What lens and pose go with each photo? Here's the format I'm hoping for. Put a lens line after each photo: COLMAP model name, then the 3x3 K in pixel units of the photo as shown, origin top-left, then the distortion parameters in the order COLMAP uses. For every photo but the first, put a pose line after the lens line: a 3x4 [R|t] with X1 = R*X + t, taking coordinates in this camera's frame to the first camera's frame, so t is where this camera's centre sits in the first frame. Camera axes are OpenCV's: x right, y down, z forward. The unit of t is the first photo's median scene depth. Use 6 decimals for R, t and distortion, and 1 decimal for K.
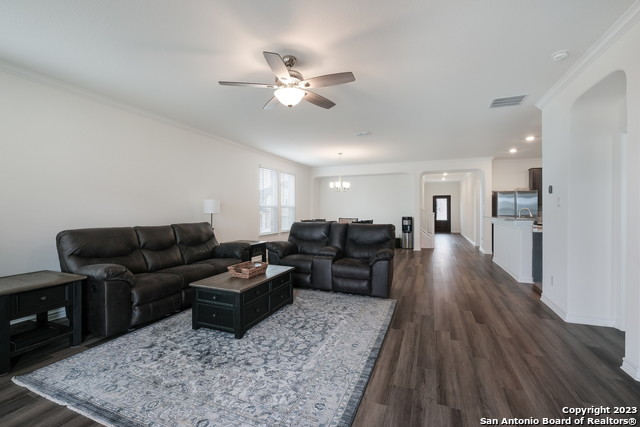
lens RADIAL K [[279.7, 0, 320.5], [0, 279.7, 210.5], [0, 0, 1]] dist [-0.001024, 0.000075]
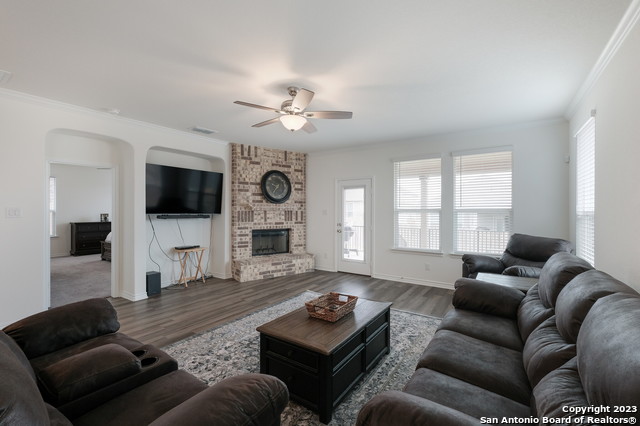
lens RADIAL K [[279.7, 0, 320.5], [0, 279.7, 210.0], [0, 0, 1]] dist [-0.001024, 0.000075]
pose [[-0.975508, 0.000152, 0.219962, -0.489902], [0.000942, 0.999993, 0.003486, -0.053951], [-0.219960, 0.003607, -0.975502, 2.174251]]
